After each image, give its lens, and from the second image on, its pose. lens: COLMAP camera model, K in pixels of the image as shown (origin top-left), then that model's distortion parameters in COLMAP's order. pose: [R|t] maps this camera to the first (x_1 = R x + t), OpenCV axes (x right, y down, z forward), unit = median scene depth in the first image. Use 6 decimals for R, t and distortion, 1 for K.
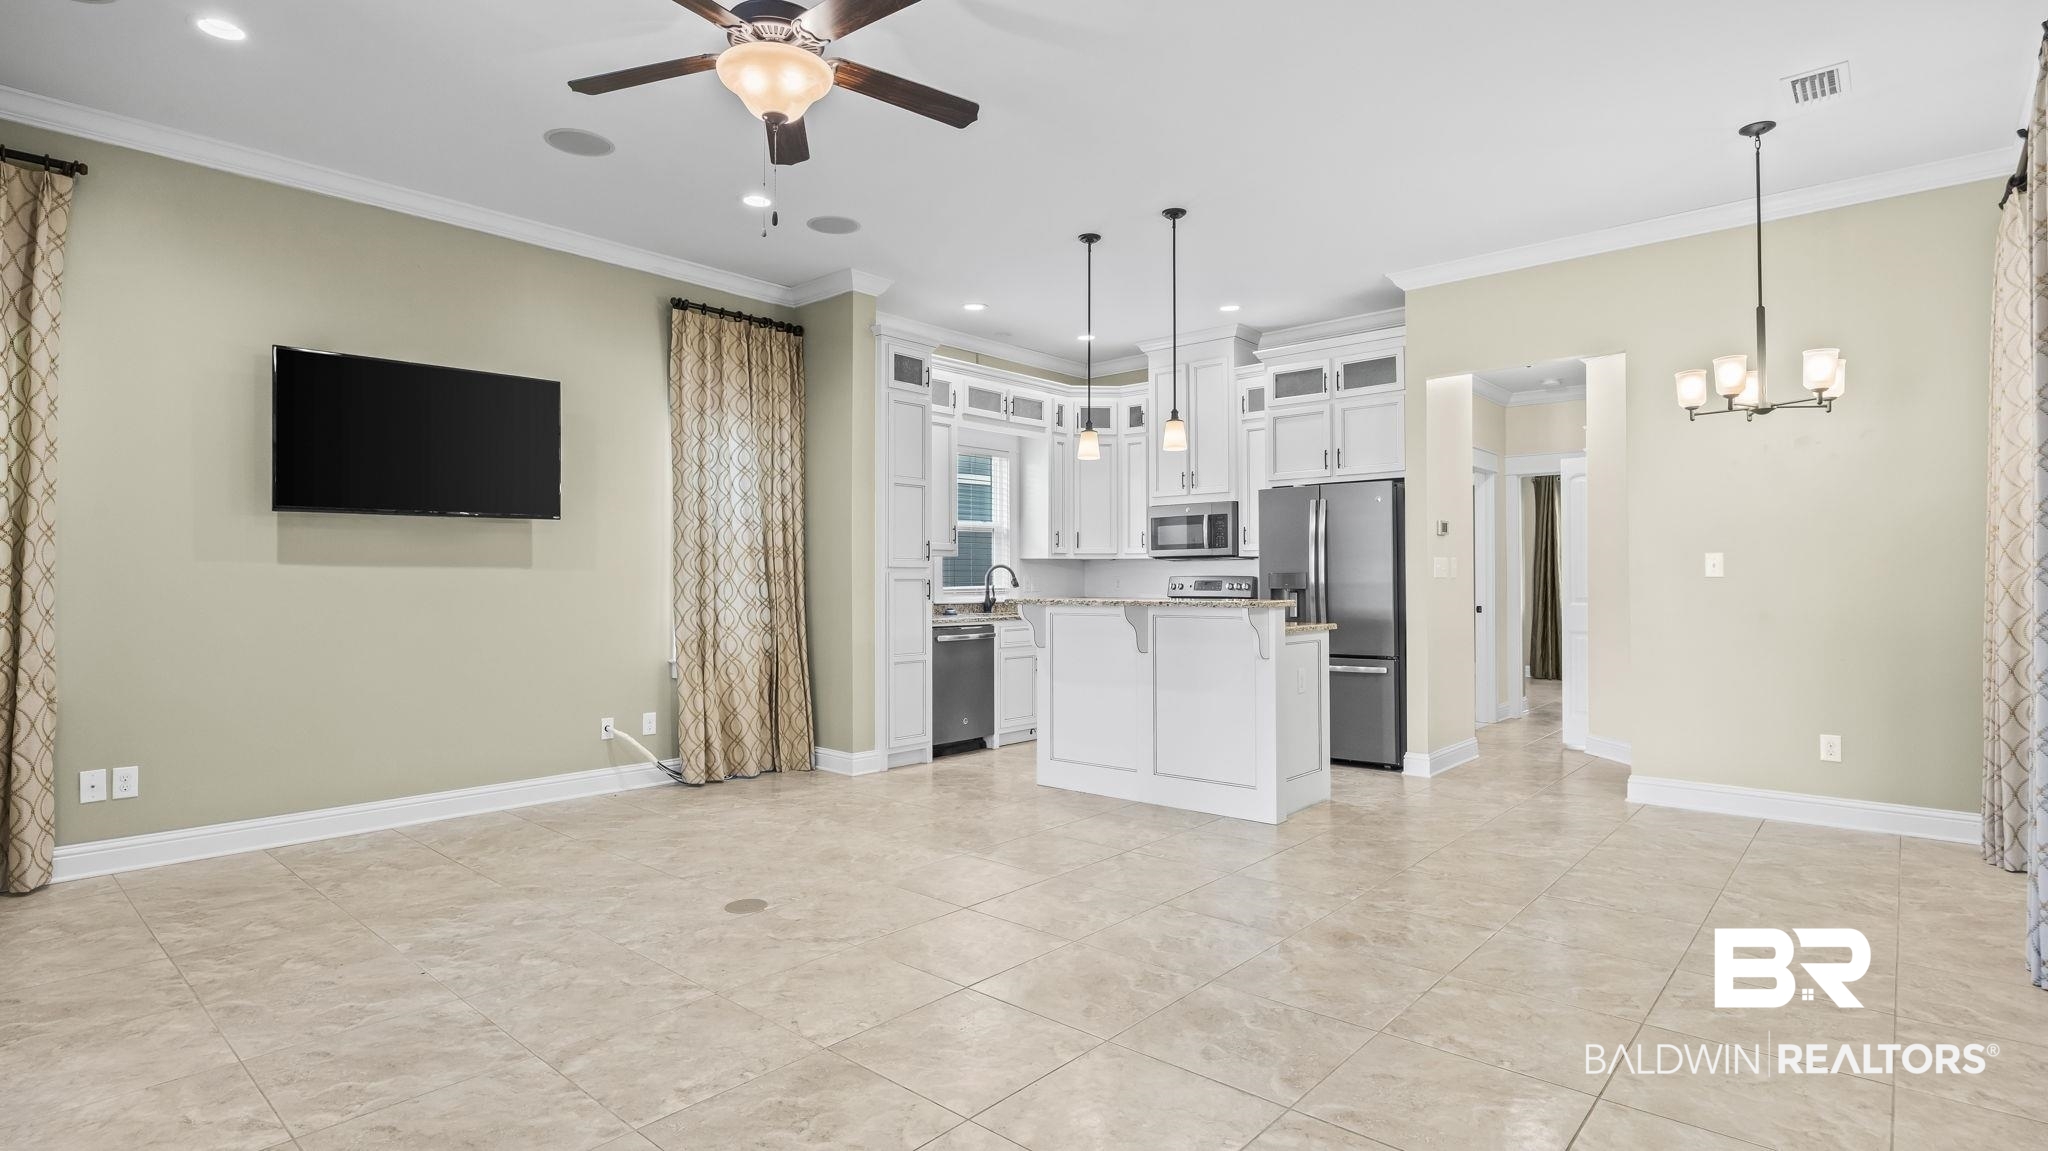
lens RADIAL K [[996.2, 0, 1013.1], [0, 996.2, 577.3], [0, 0, 1]] dist [-0.011113, -0.000585]
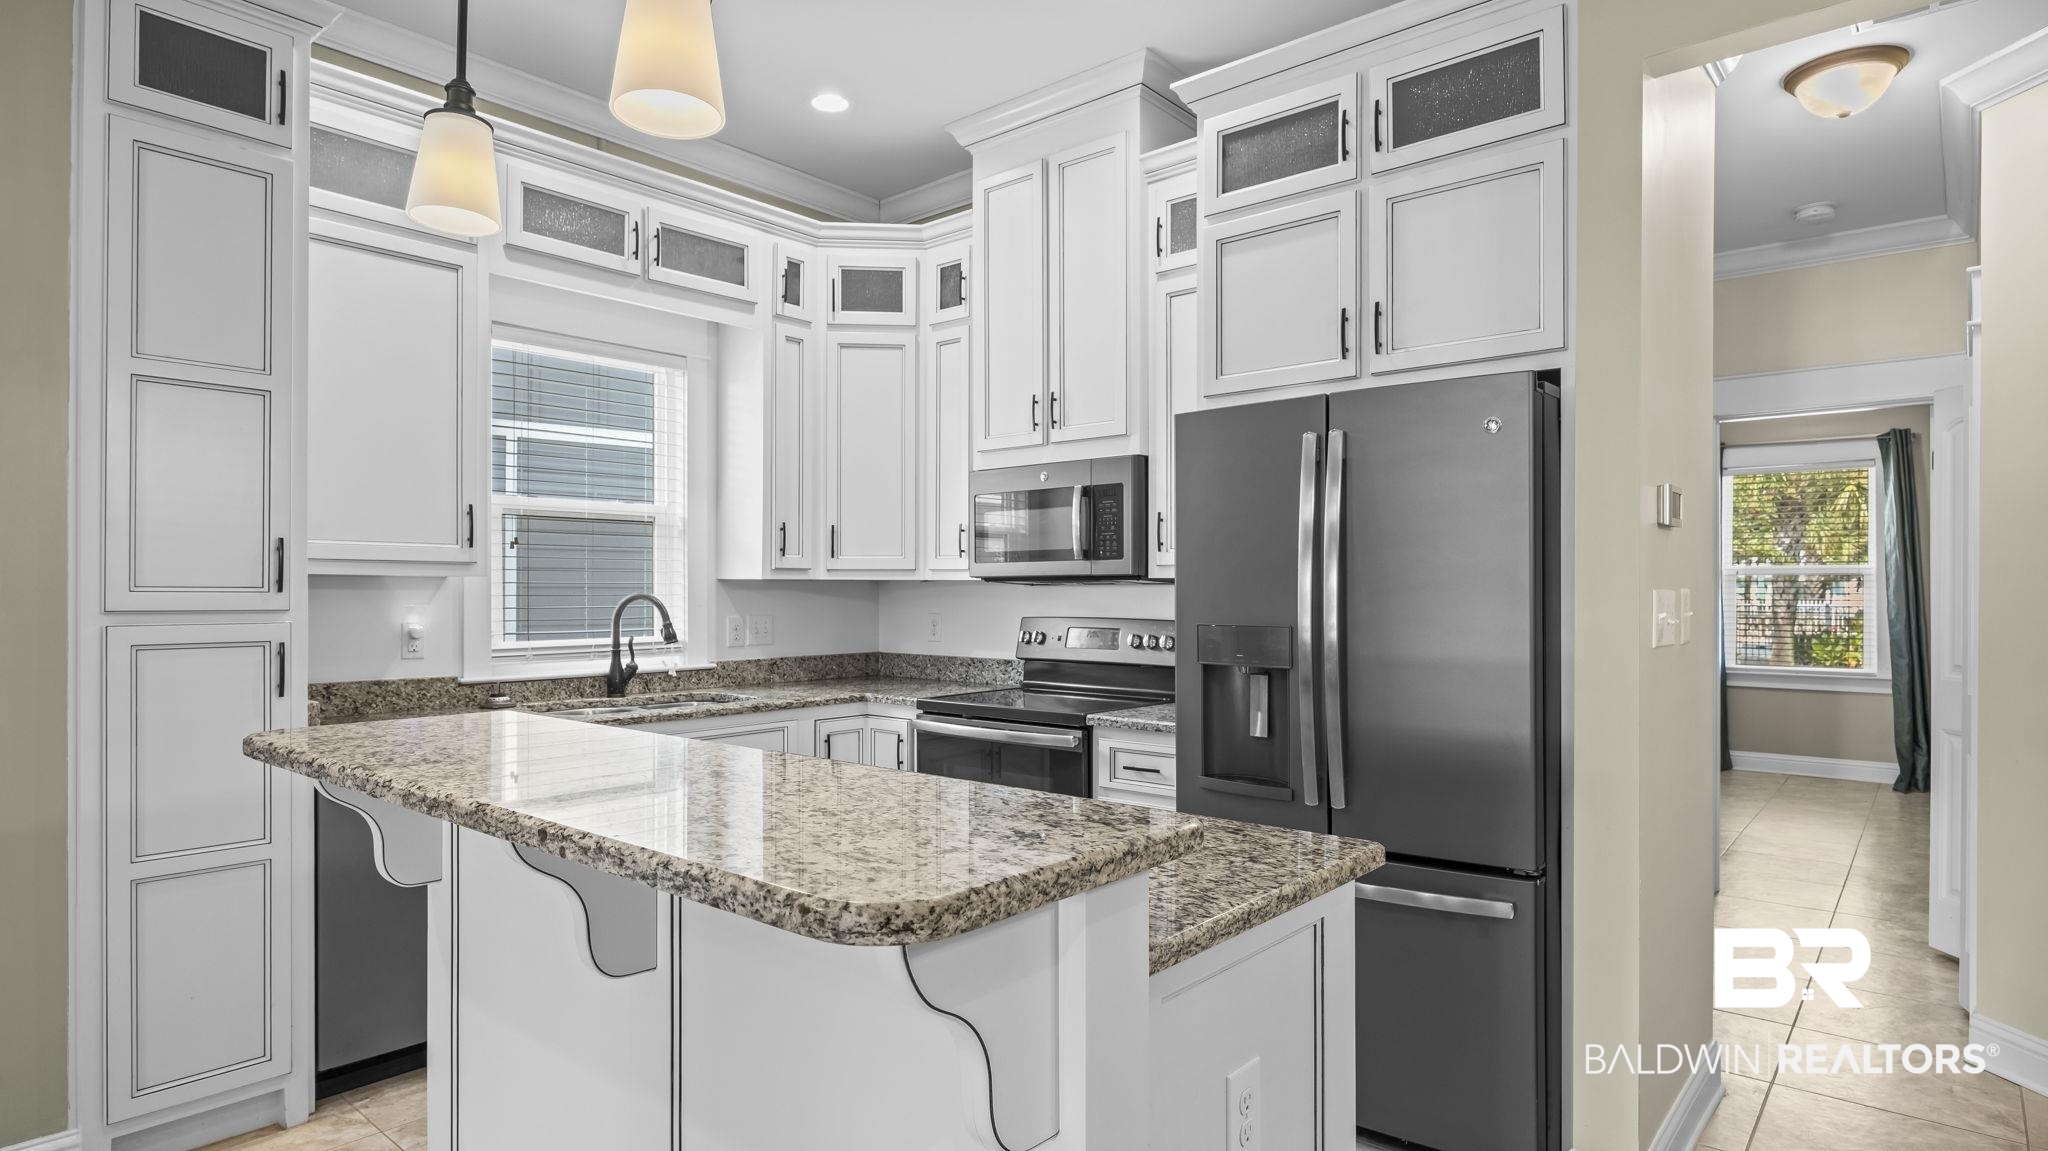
lens RADIAL K [[1090.3, 0, 1020.9], [0, 1090.3, 601.7], [0, 0, 1]] dist [-0.001896, 0.000131]
pose [[0.999726, 0.003317, 0.023152, 0.179813], [-0.003629, 0.999903, 0.013433, -0.019225], [-0.023105, -0.013513, 0.999642, 0.579812]]
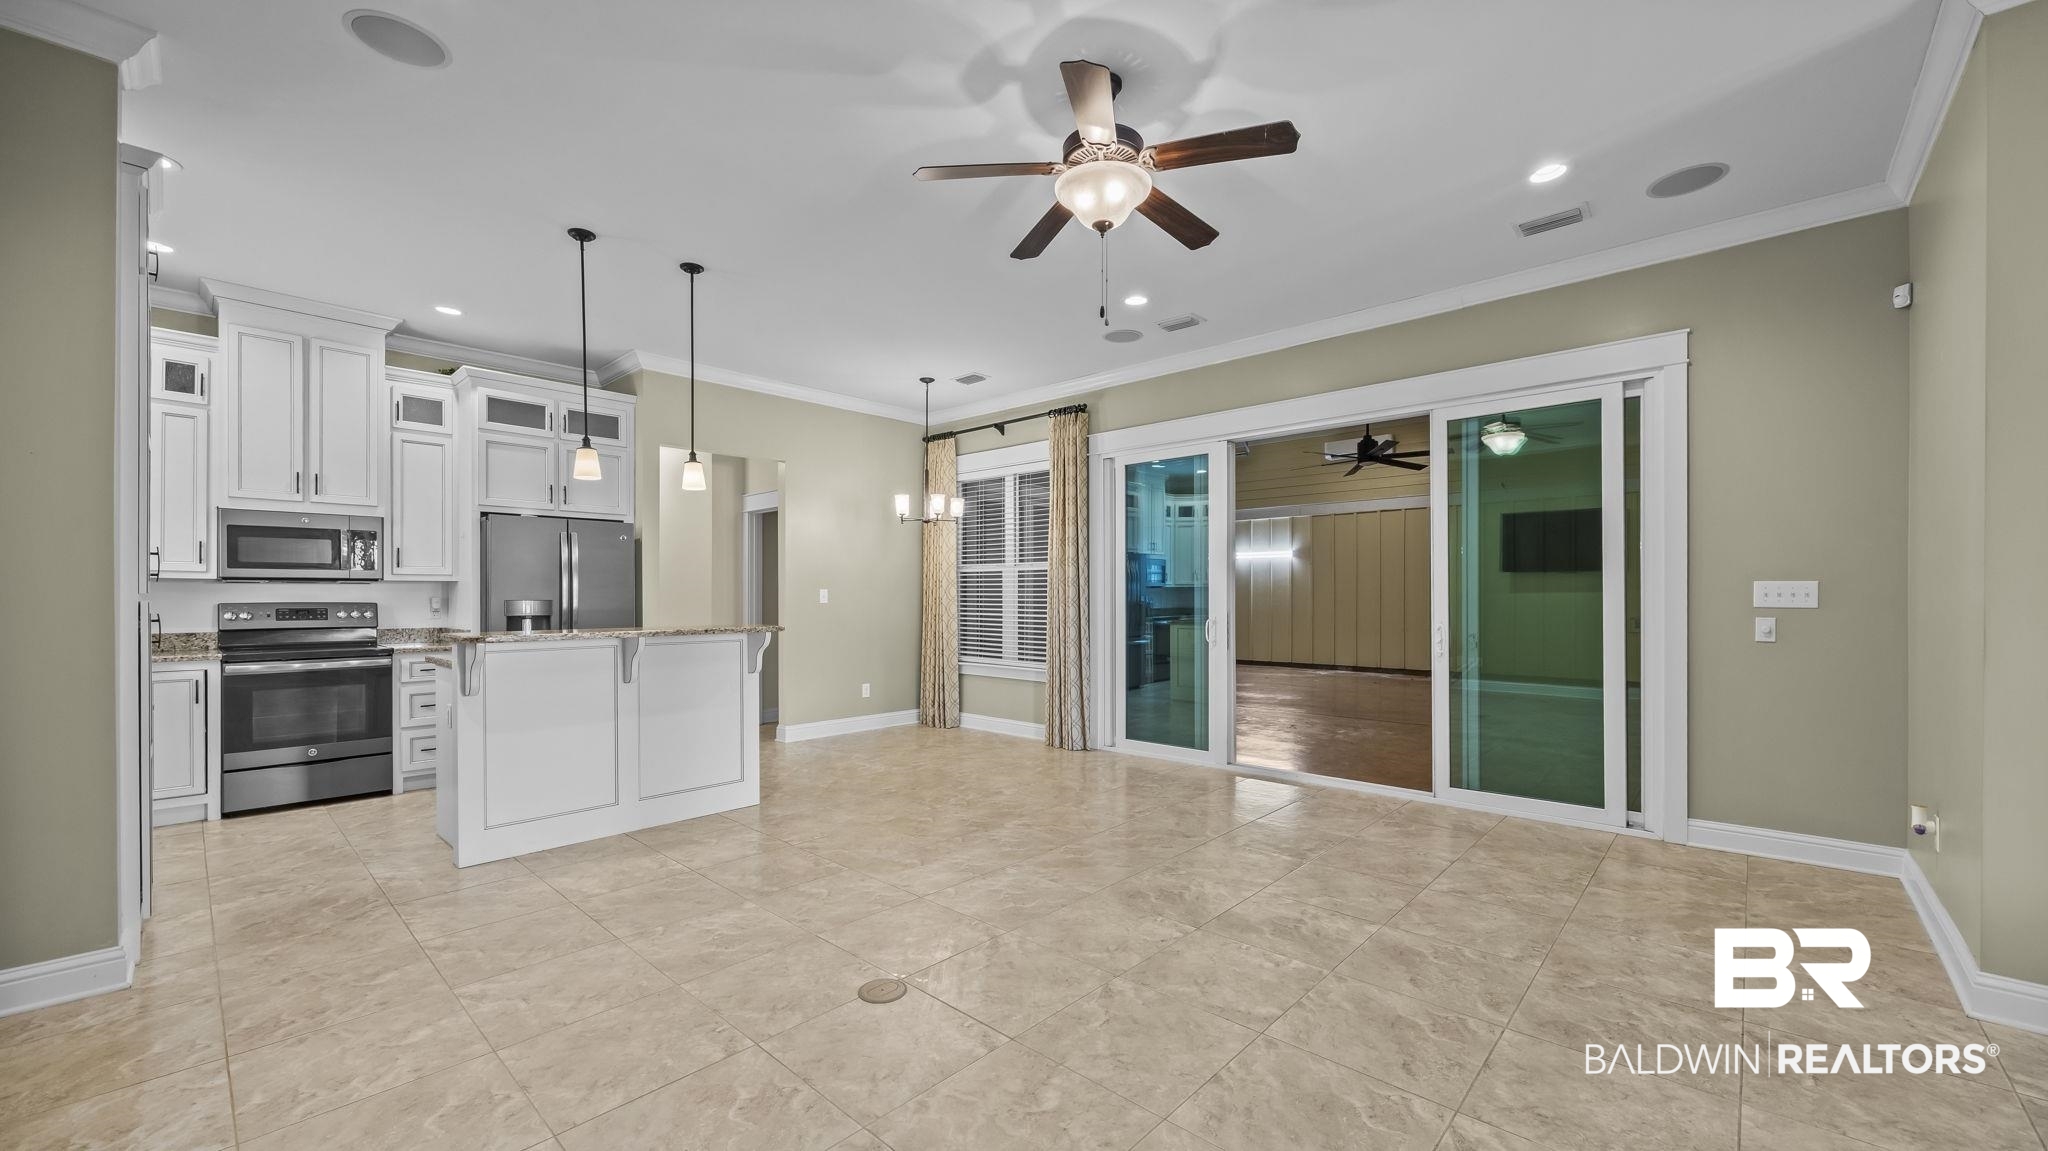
lens RADIAL K [[795.2, 0, 1023.1], [0, 795.2, 598.3], [0, 0, 1]] dist [0.001848, 0.000046]
pose [[0.013149, 0.000073, 0.999914, -0.538679], [-0.003439, 0.999994, -0.000028, -0.008031], [-0.999908, -0.003438, 0.013149, 0.484580]]
